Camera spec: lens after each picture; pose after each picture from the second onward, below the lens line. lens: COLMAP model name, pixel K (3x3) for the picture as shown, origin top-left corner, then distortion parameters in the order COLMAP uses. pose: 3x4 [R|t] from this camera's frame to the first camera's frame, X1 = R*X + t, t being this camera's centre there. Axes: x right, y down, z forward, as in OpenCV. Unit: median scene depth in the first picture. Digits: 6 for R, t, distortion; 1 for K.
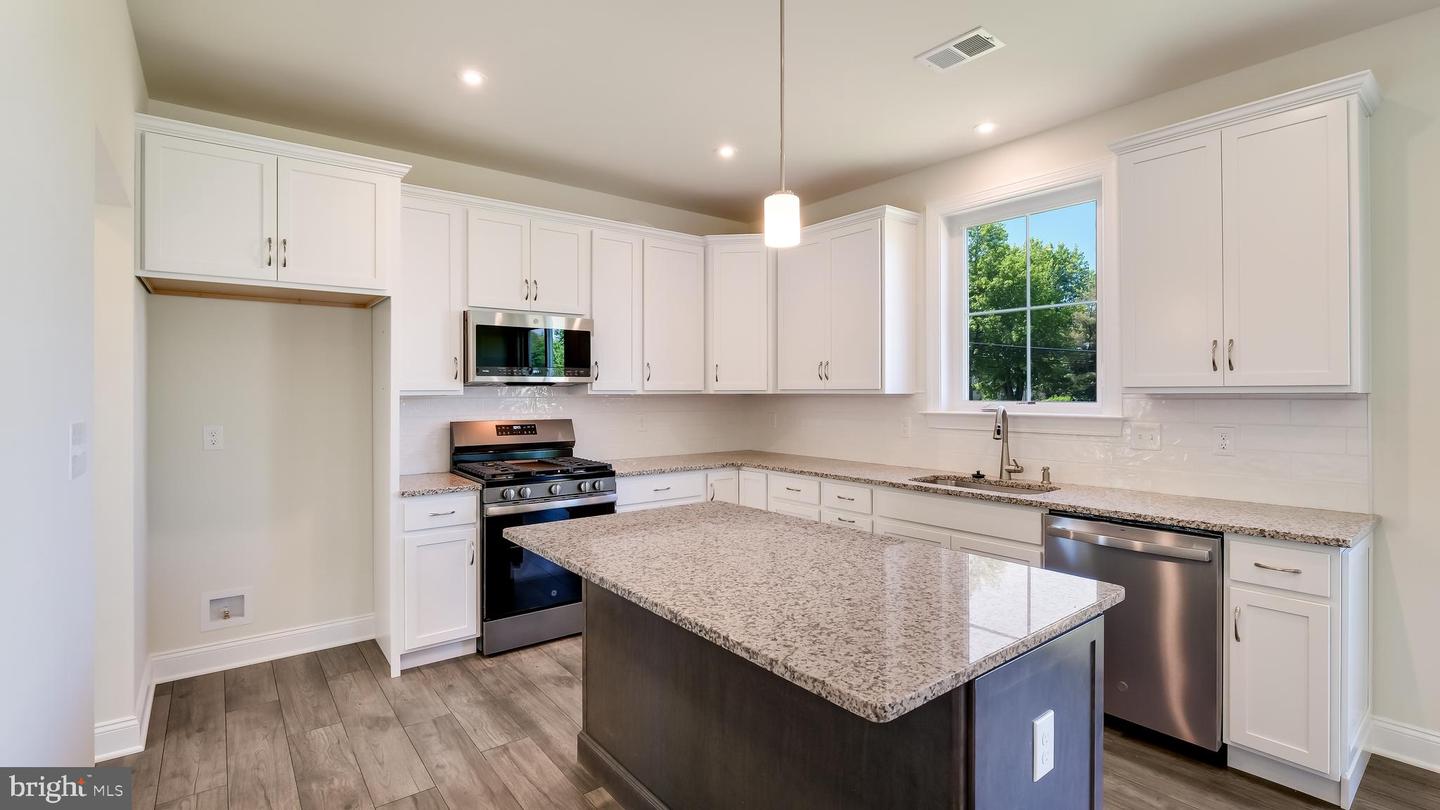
lens RADIAL K [[647.7, 0, 714.5], [0, 647.7, 394.0], [0, 0, 1]] dist [-0.002837, -0.000553]
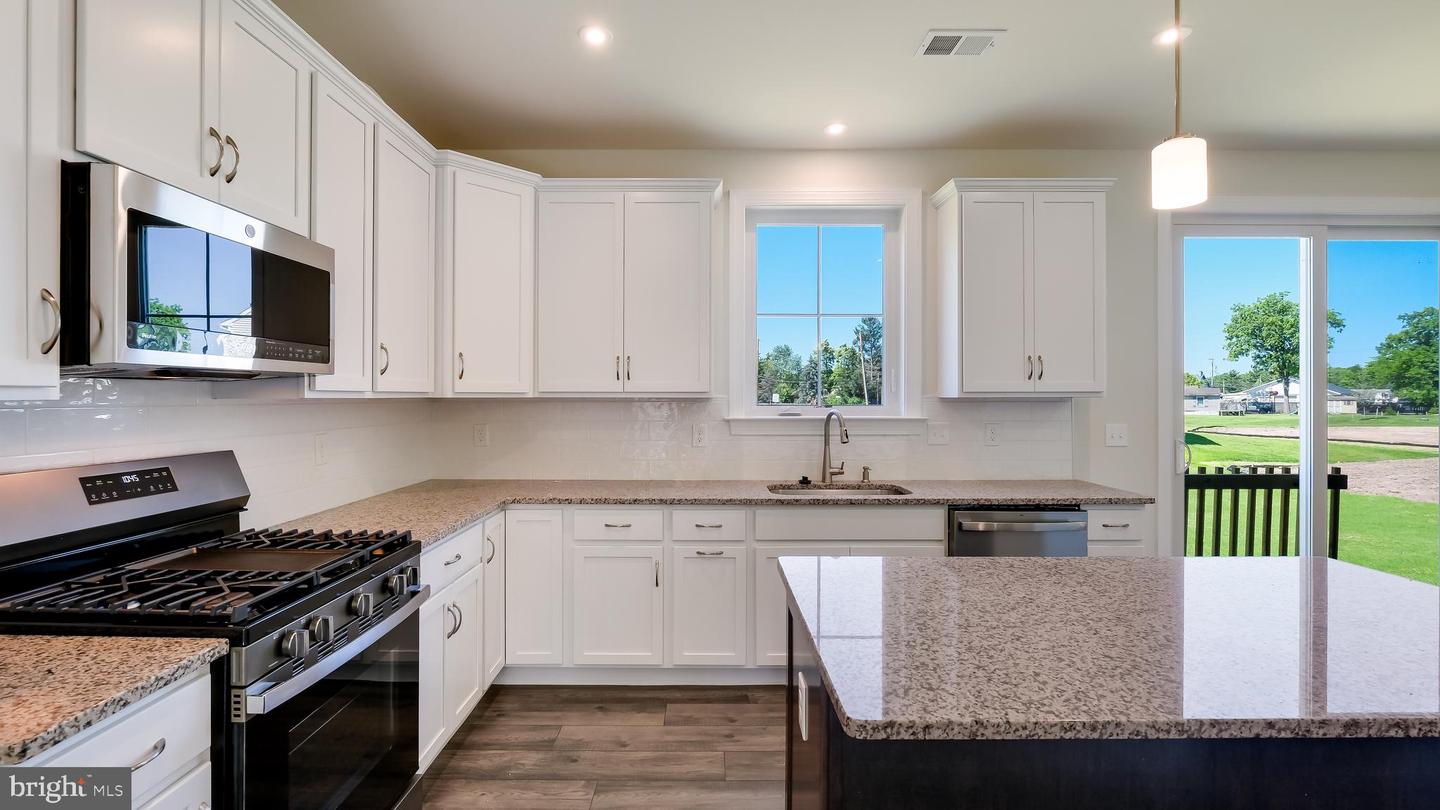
lens RADIAL K [[647.7, 0, 714.5], [0, 647.7, 394.0], [0, 0, 1]] dist [-0.002837, -0.000553]
pose [[0.614327, 0.005496, 0.789032, -0.420644], [0.000220, 0.999975, -0.007137, 0.001023], [-0.789052, 0.004558, 0.614310, 0.478382]]
